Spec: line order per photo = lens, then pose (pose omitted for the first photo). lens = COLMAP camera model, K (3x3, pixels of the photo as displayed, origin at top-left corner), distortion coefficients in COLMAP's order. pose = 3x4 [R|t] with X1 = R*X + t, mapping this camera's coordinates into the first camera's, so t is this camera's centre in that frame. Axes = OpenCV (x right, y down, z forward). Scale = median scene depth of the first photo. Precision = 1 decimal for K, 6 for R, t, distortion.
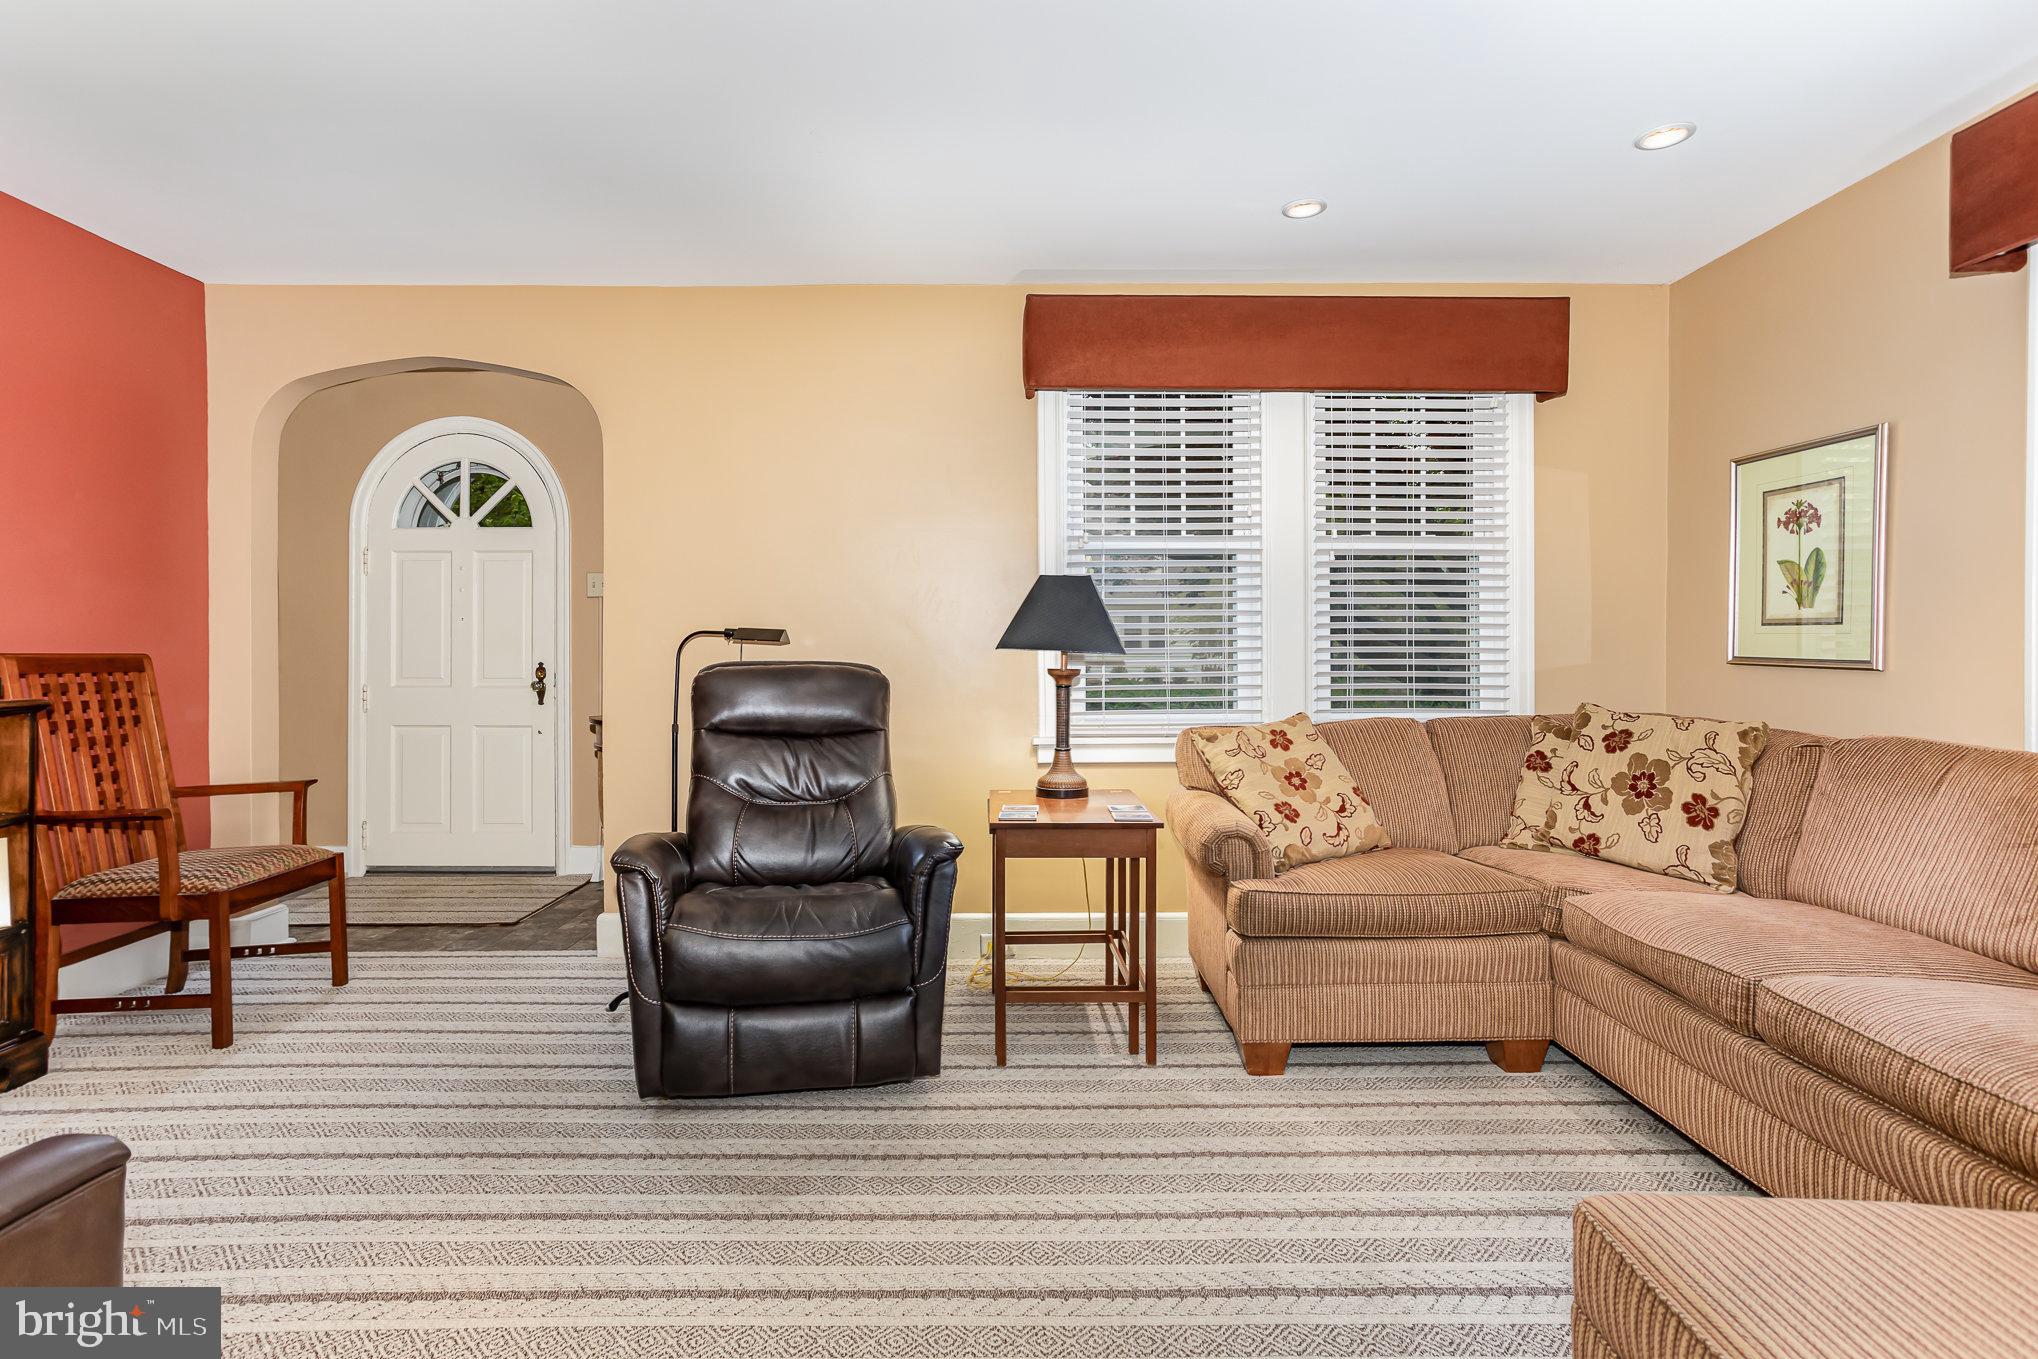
lens RADIAL K [[976.1, 0, 1003.6], [0, 976.1, 659.4], [0, 0, 1]] dist [-0.008835, 0.004438]
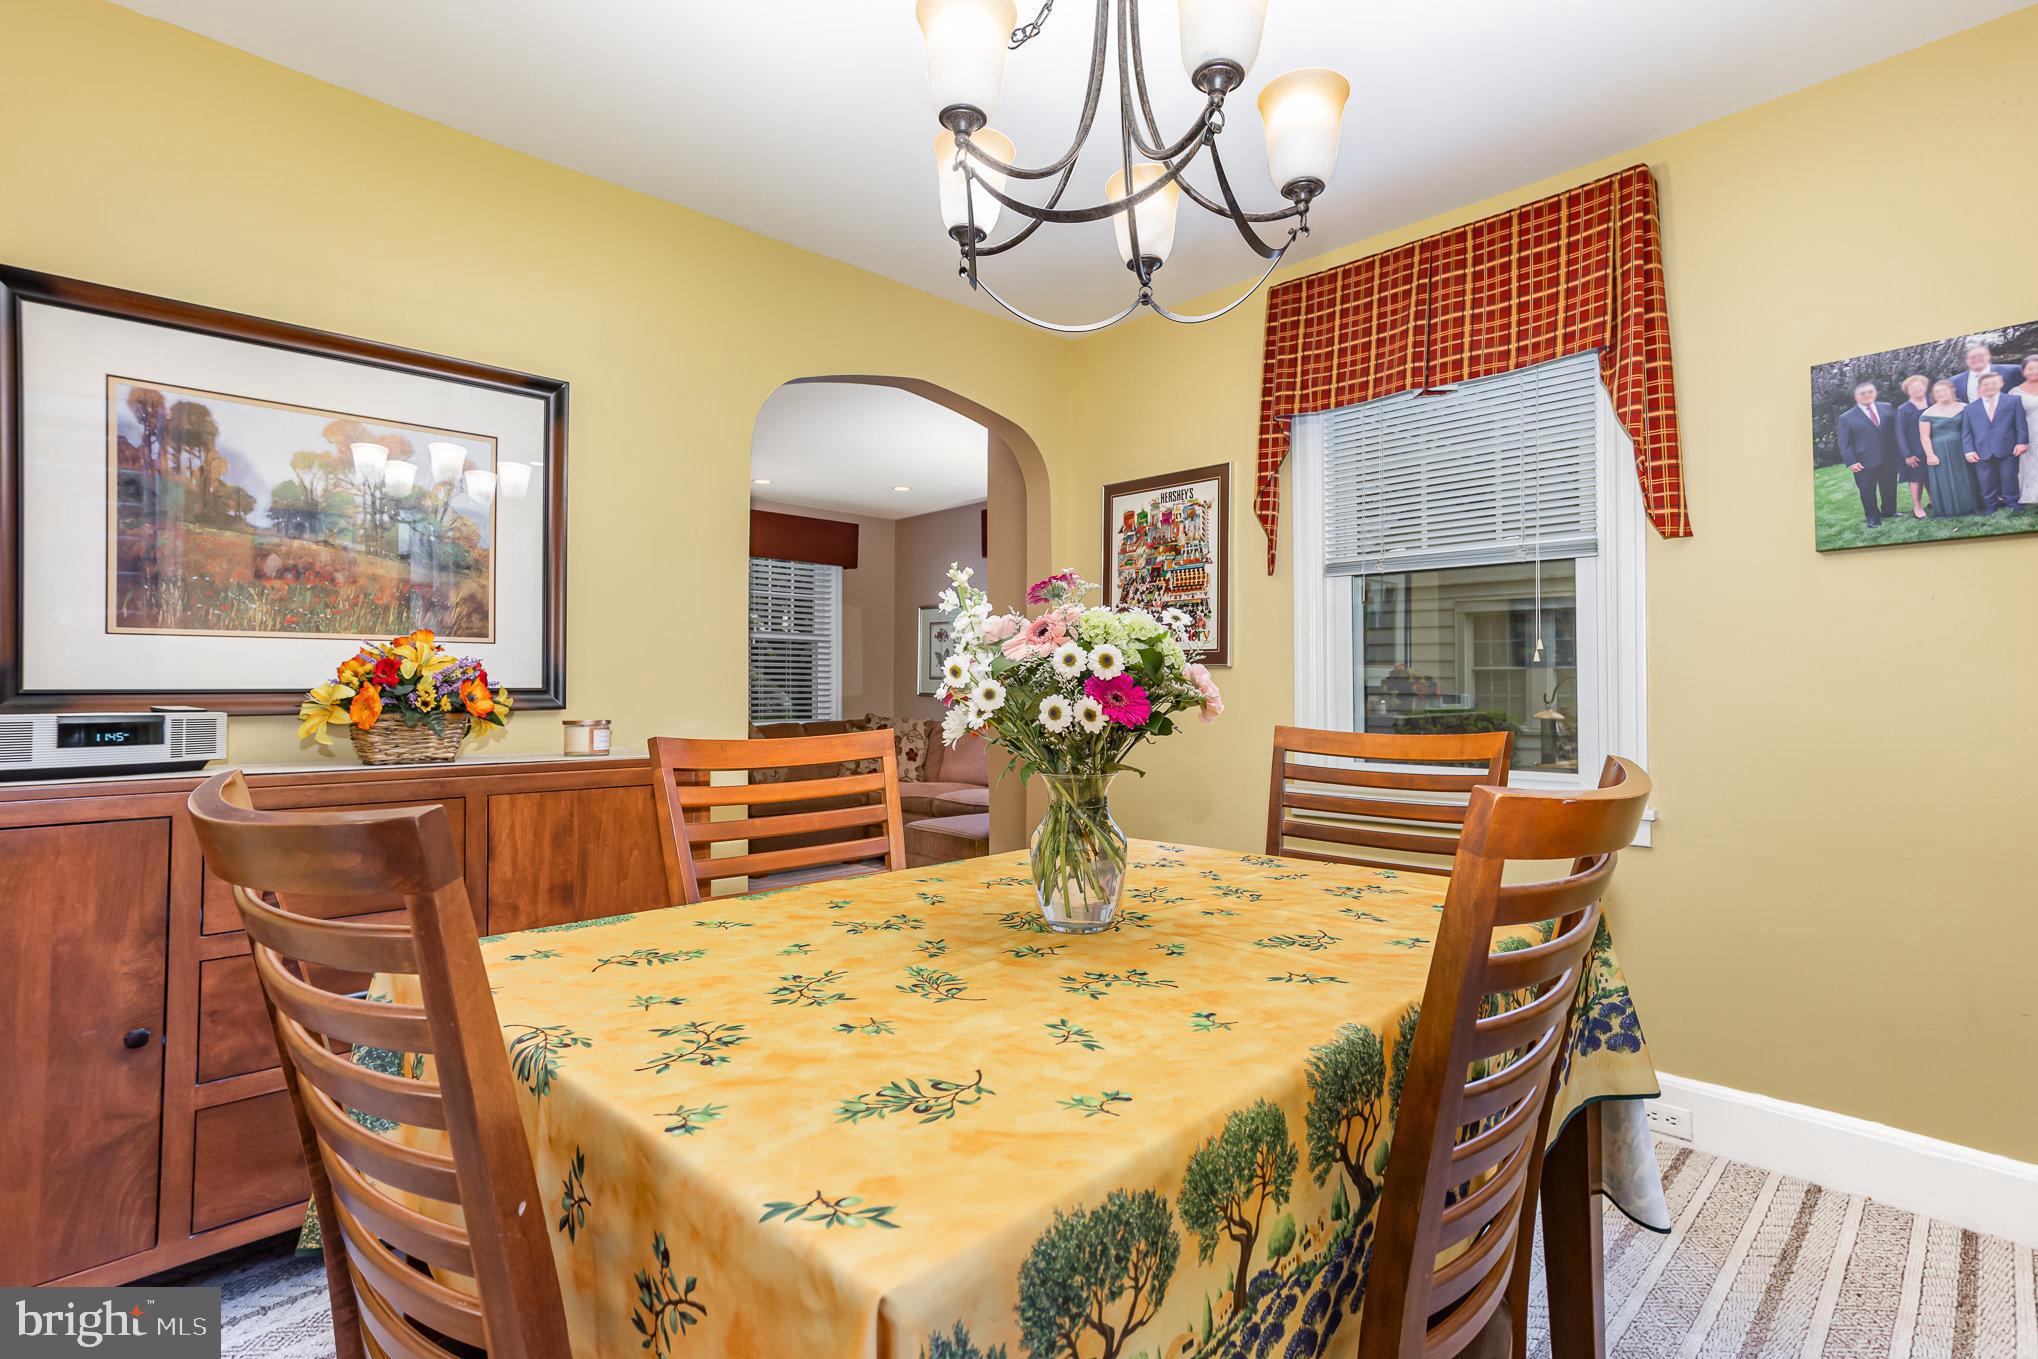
lens RADIAL K [[976.1, 0, 1011.2], [0, 976.1, 670.7], [0, 0, 1]] dist [-0.008835, 0.004438]
pose [[0.723713, 0.014536, 0.689948, -0.644067], [-0.000369, 0.999786, -0.020676, -0.006548], [-0.690101, 0.014709, 0.723564, -0.769775]]
